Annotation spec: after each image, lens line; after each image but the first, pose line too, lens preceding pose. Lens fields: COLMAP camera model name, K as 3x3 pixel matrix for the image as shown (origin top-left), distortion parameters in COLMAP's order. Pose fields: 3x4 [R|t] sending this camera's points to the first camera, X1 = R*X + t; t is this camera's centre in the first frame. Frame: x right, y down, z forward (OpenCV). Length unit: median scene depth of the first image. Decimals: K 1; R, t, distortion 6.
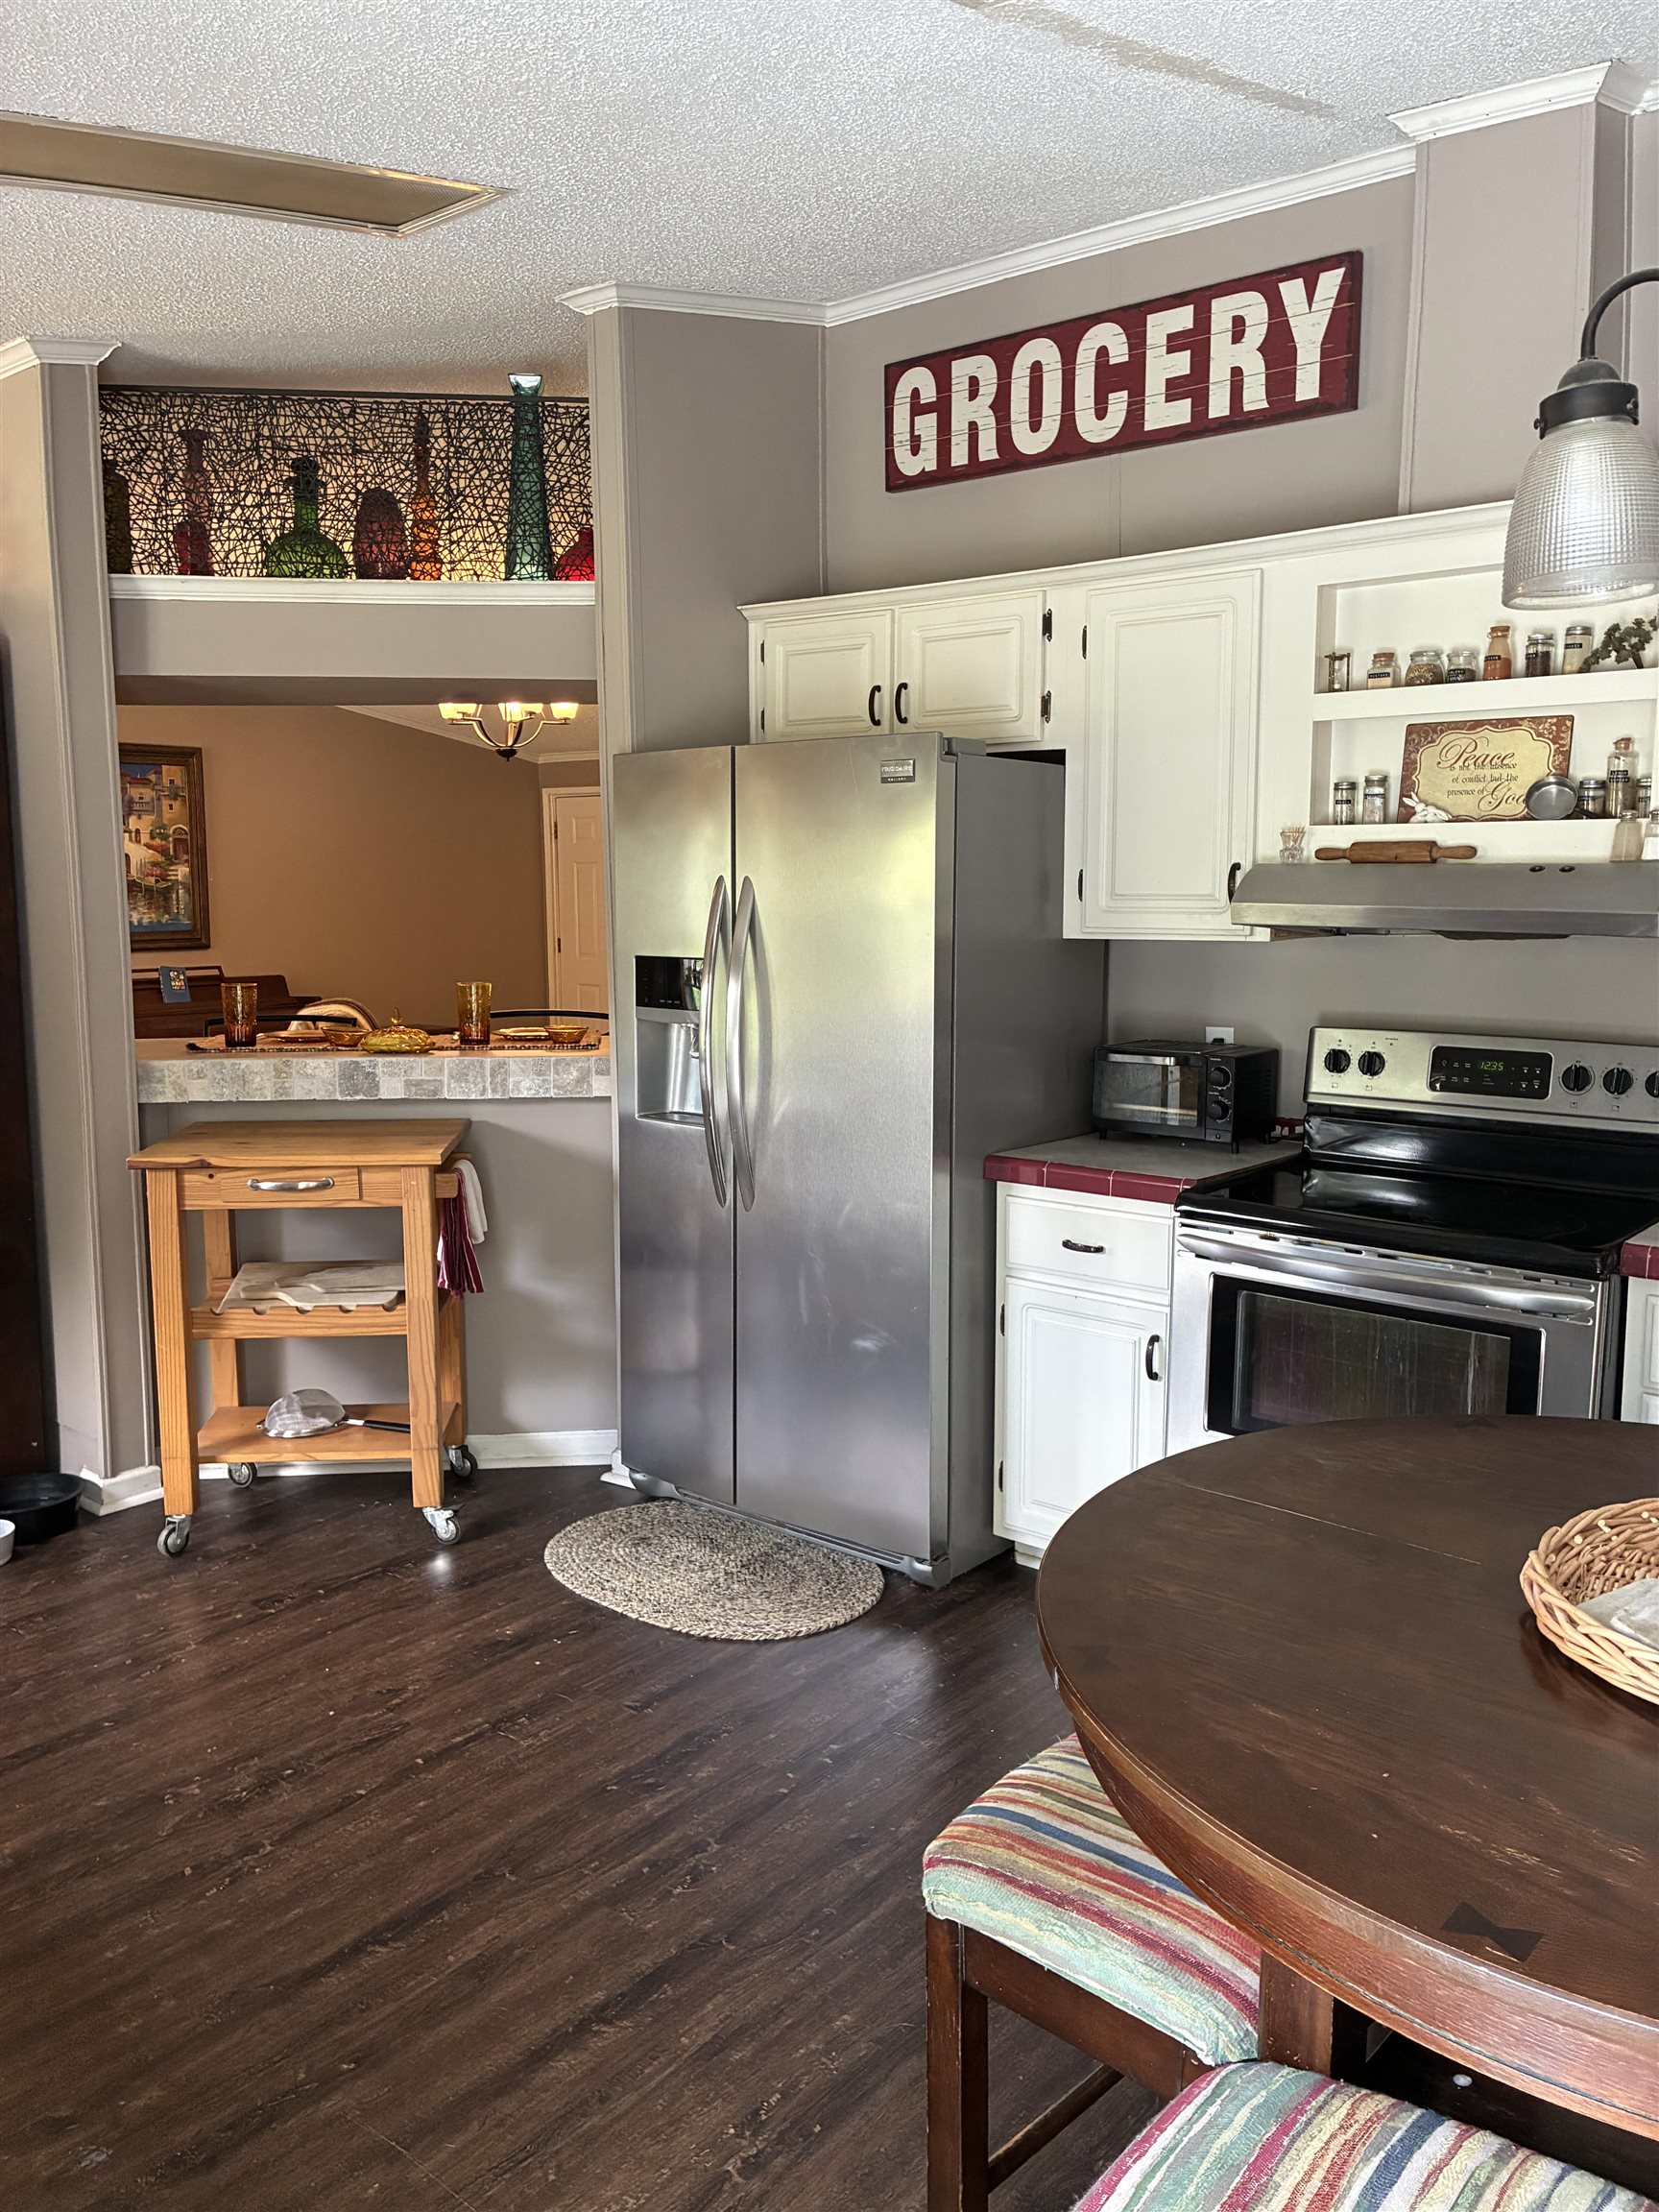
lens RADIAL K [[1637.0, 0, 822.4], [0, 1637.0, 1094.3], [0, 0, 1]] dist [0.004578, -0.036825]
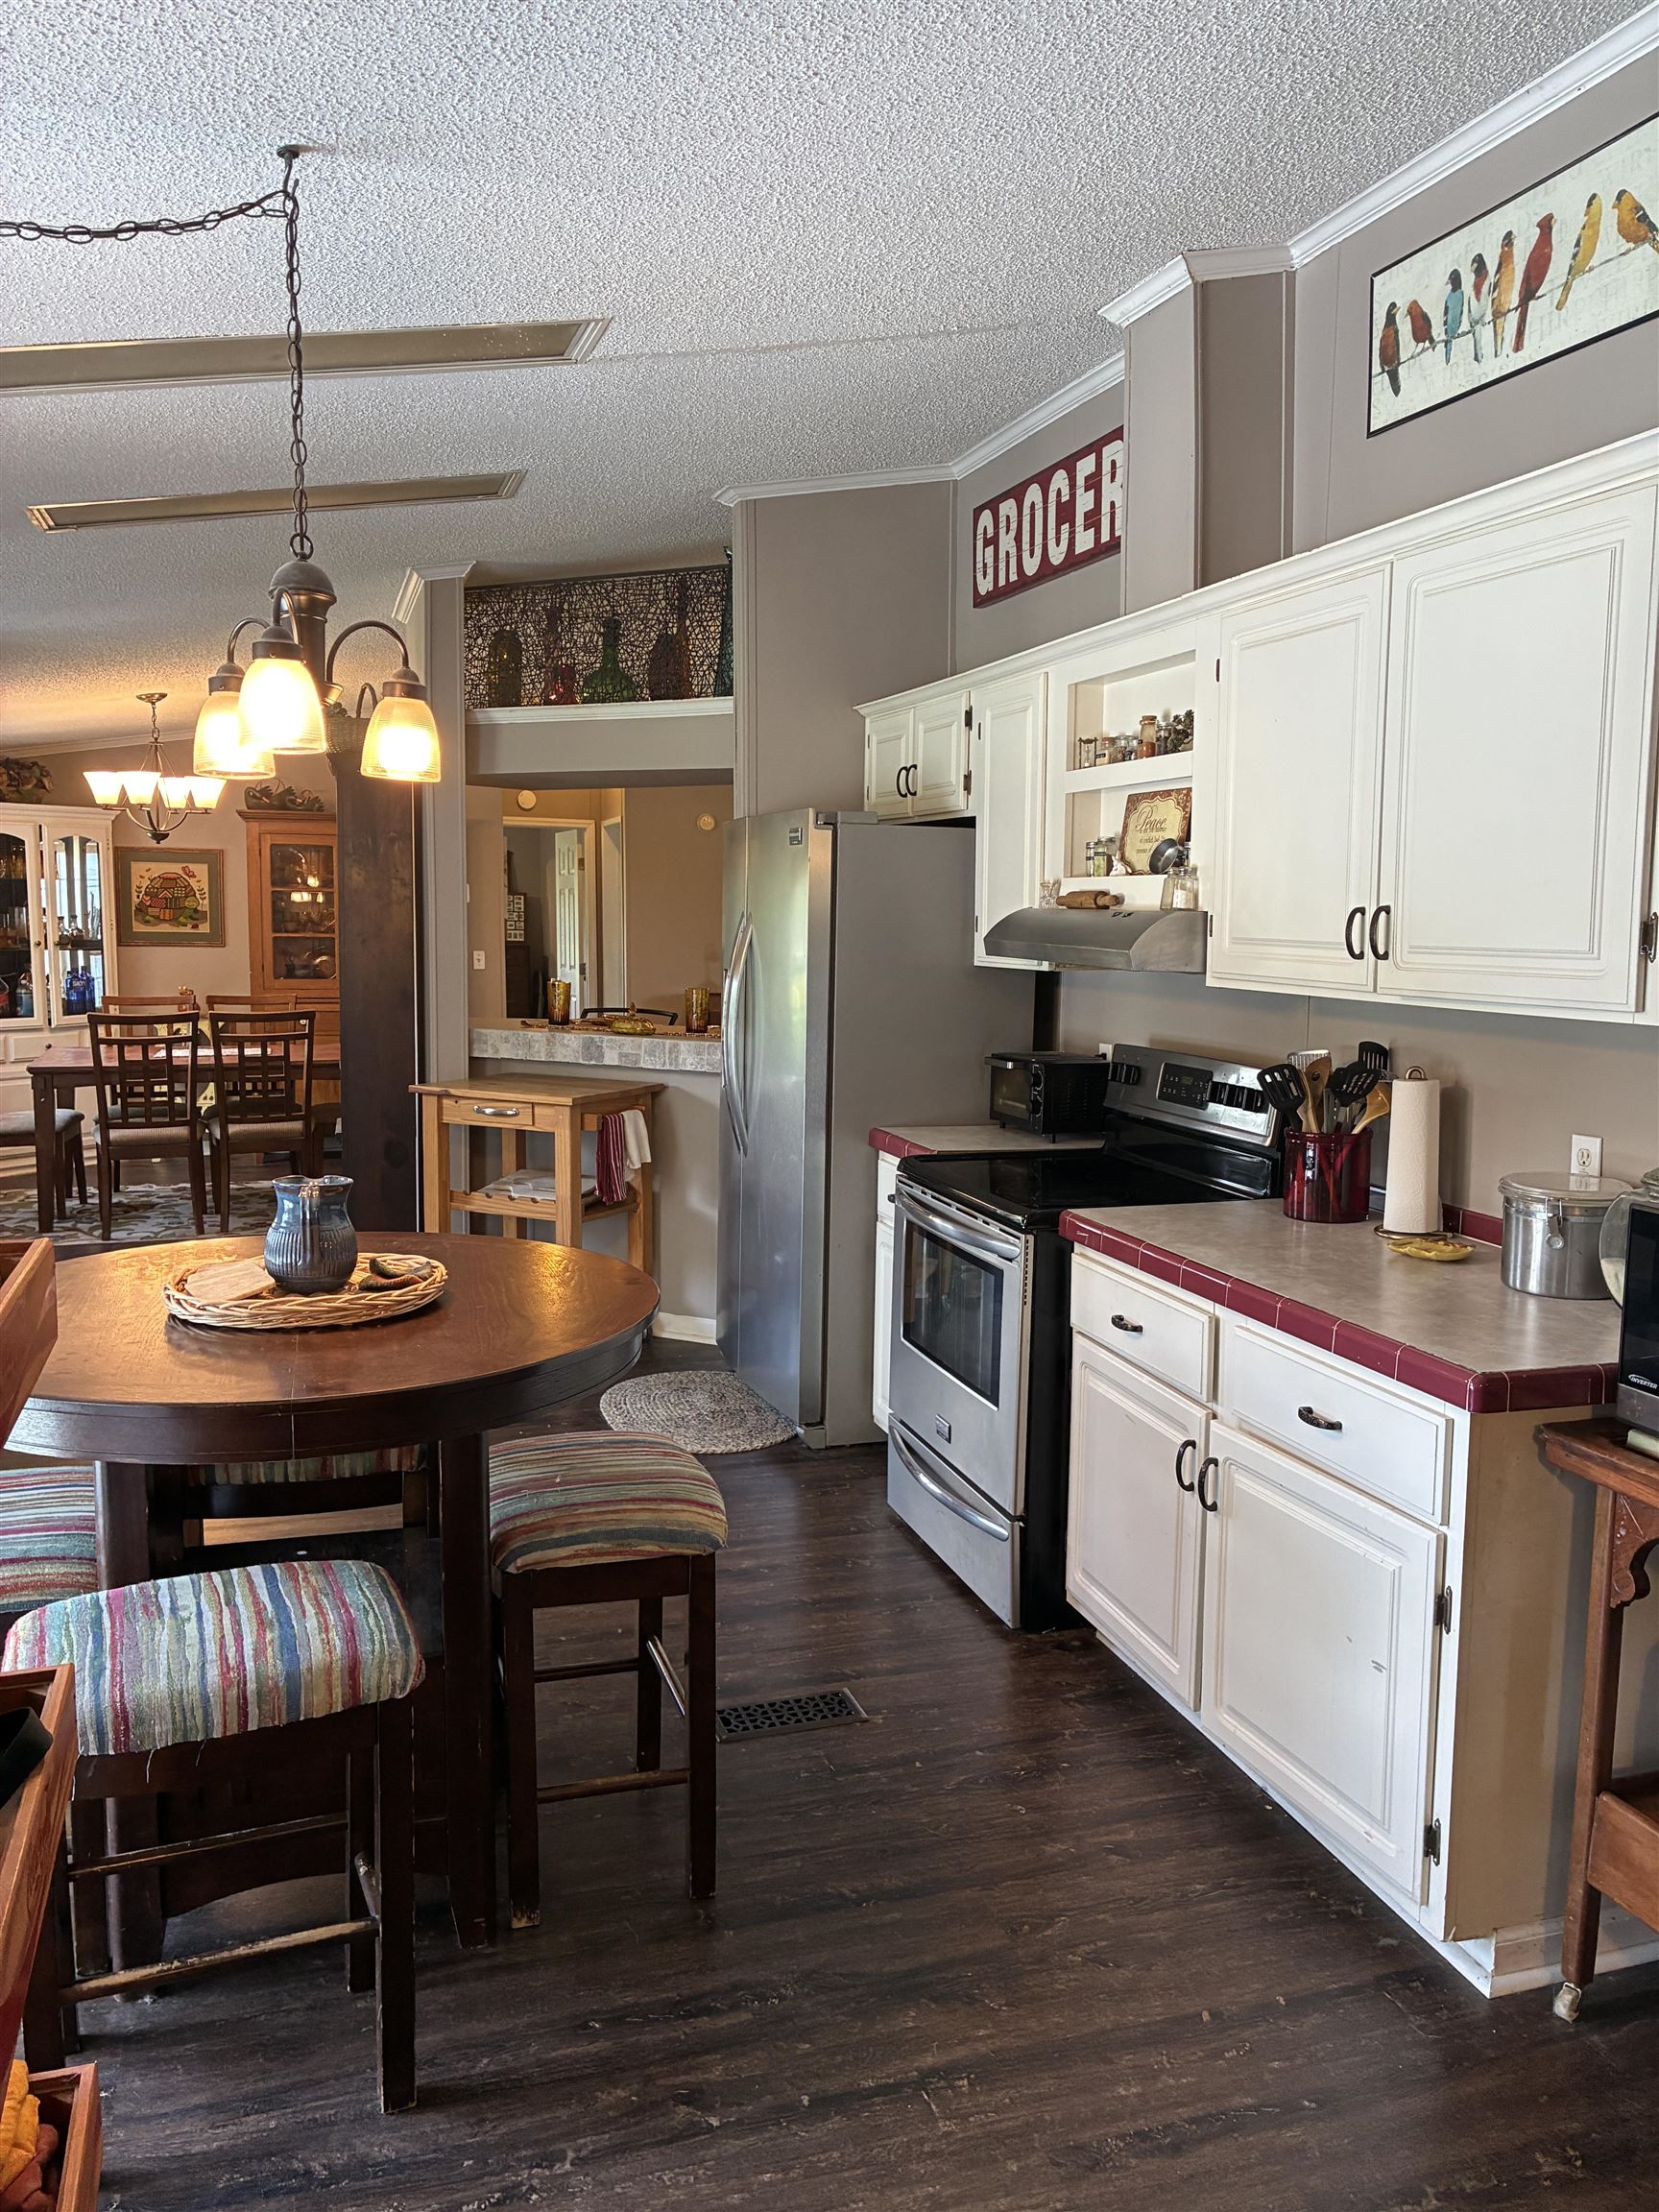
lens RADIAL K [[1670.8, 0, 829.5], [0, 1670.8, 1106.0], [0, 0, 1]] dist [-0.001867, -0.002749]
pose [[0.846025, 0.074595, -0.527899, 0.719984], [-0.083340, 0.996495, 0.007246, 0.012797], [0.526589, 0.037865, 0.849276, -0.143949]]
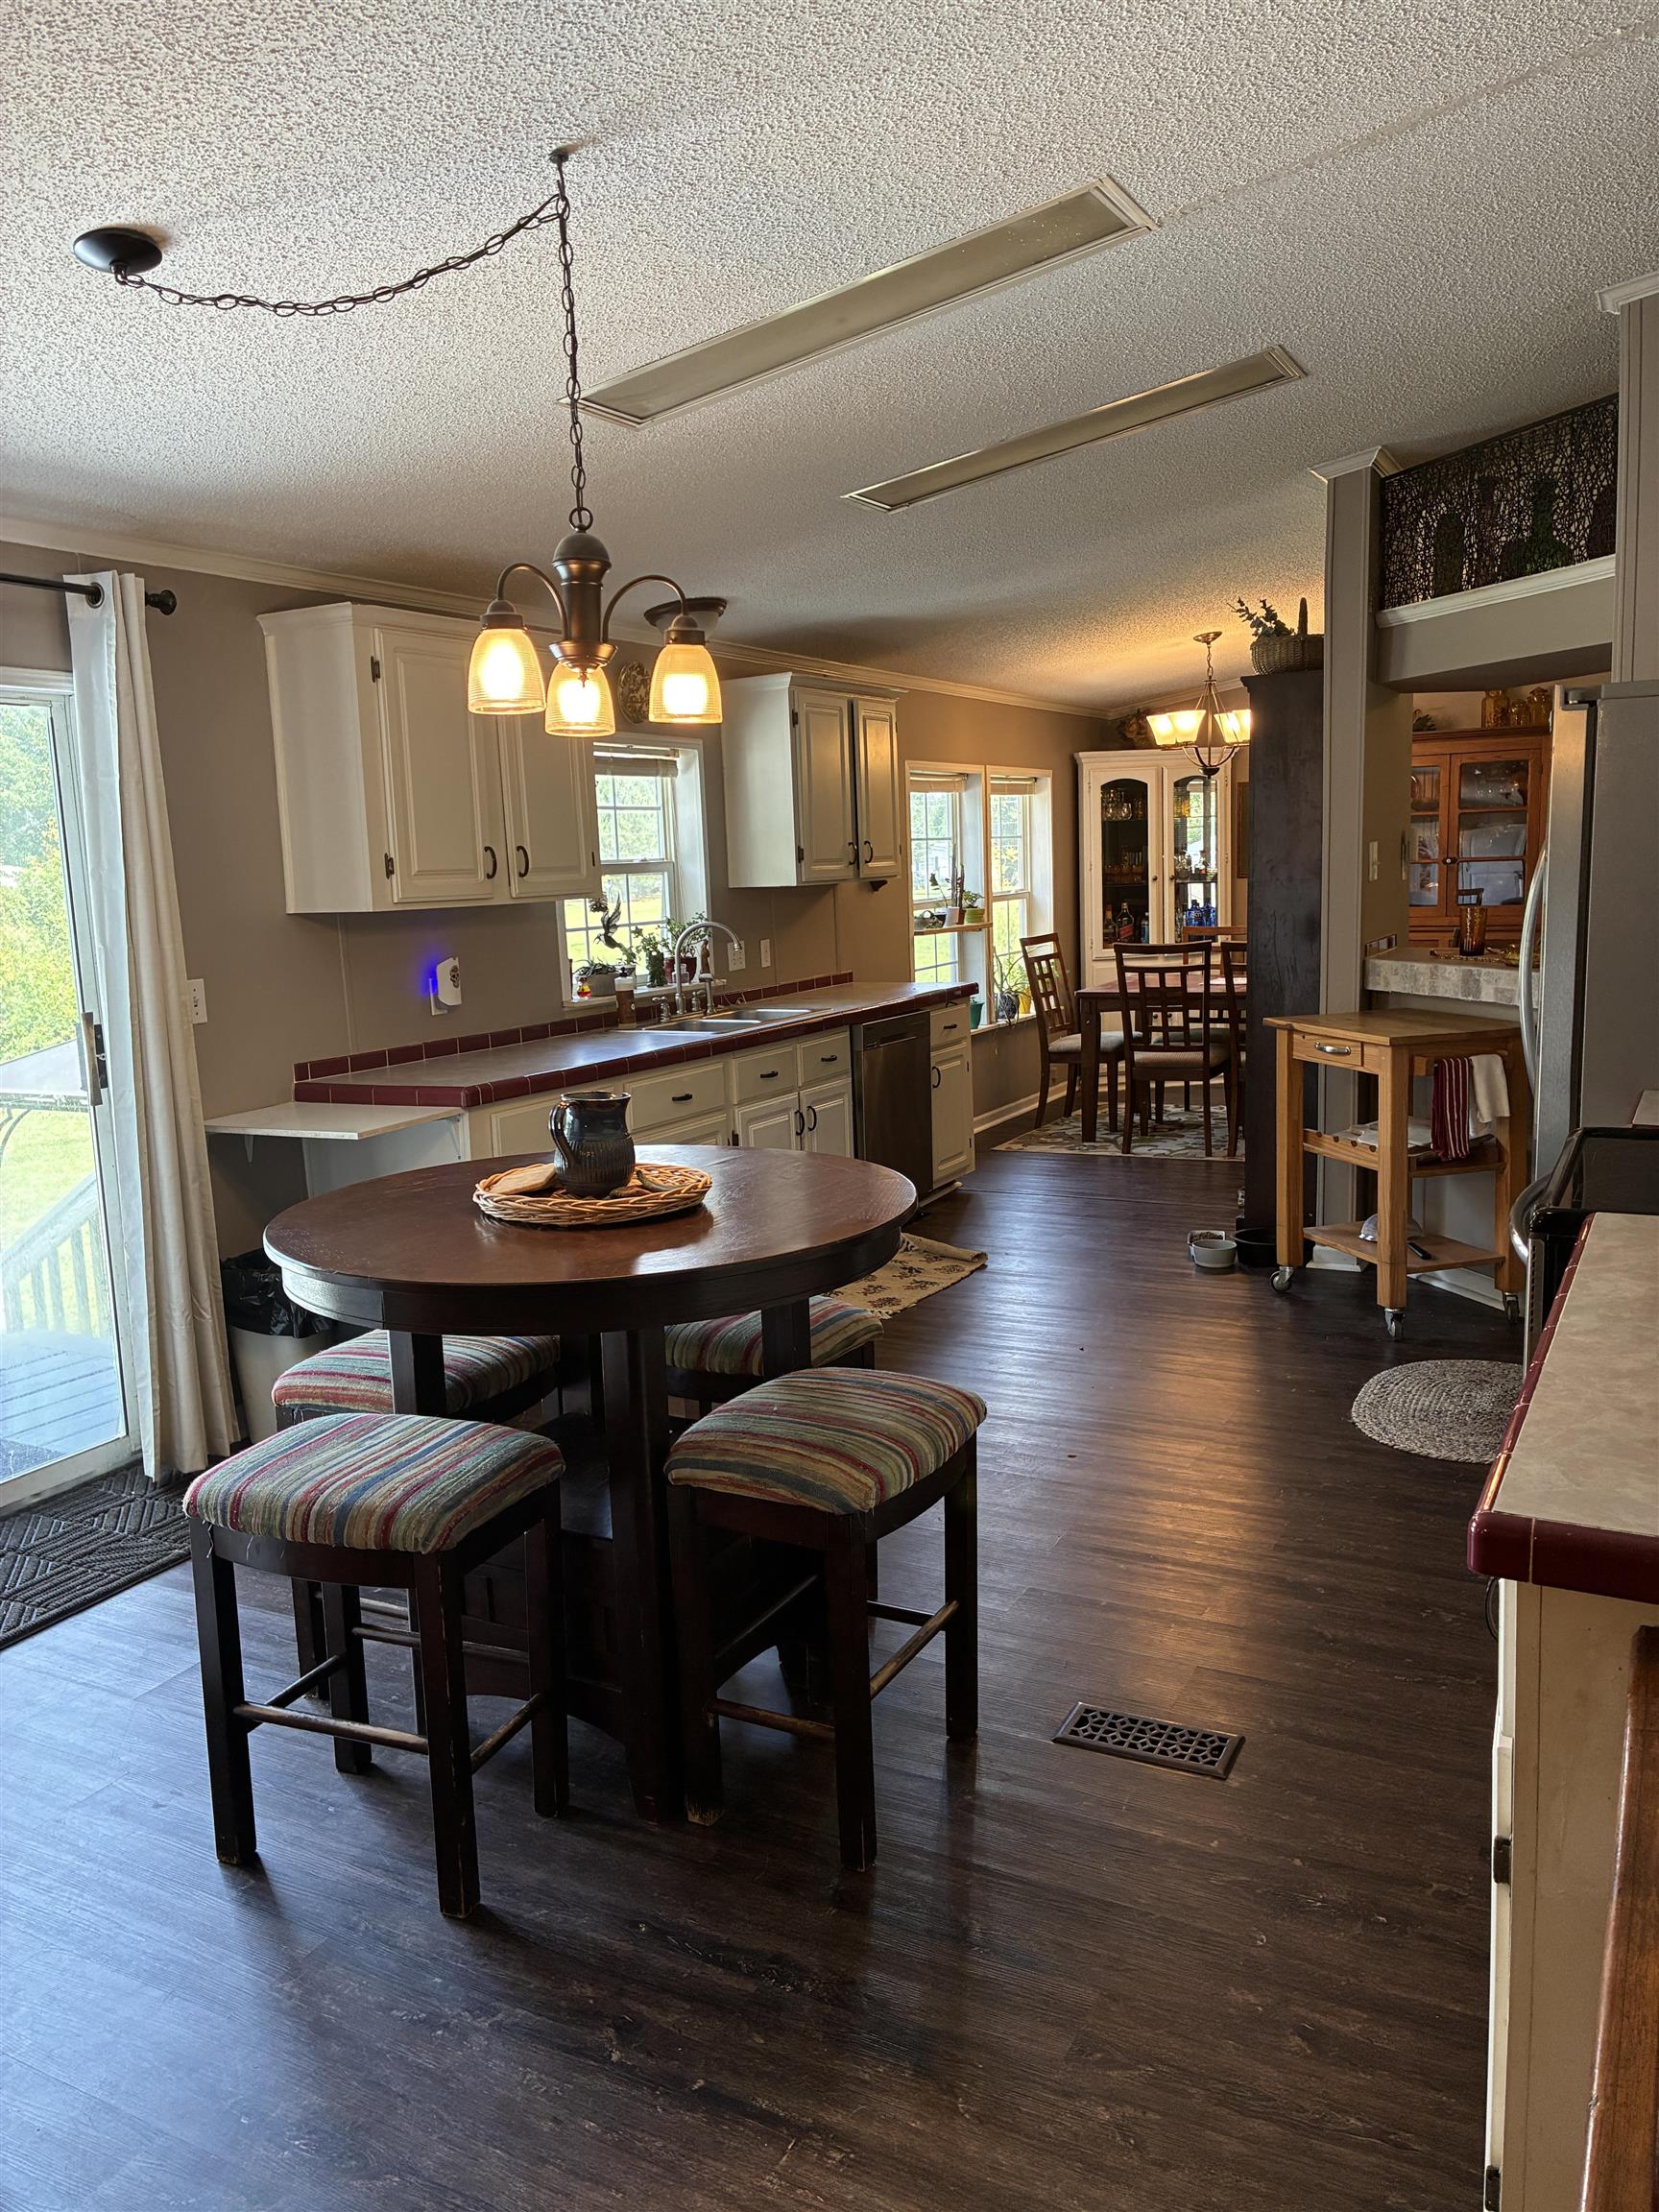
lens RADIAL K [[1649.6, 0, 837.6], [0, 1649.6, 1095.8], [0, 0, 1]] dist [0.087398, -0.198974]
pose [[0.207535, 0.135120, -0.968851, 0.936316], [-0.091617, 0.988746, 0.118270, -0.033637], [0.973928, 0.064218, 0.217579, 0.268018]]
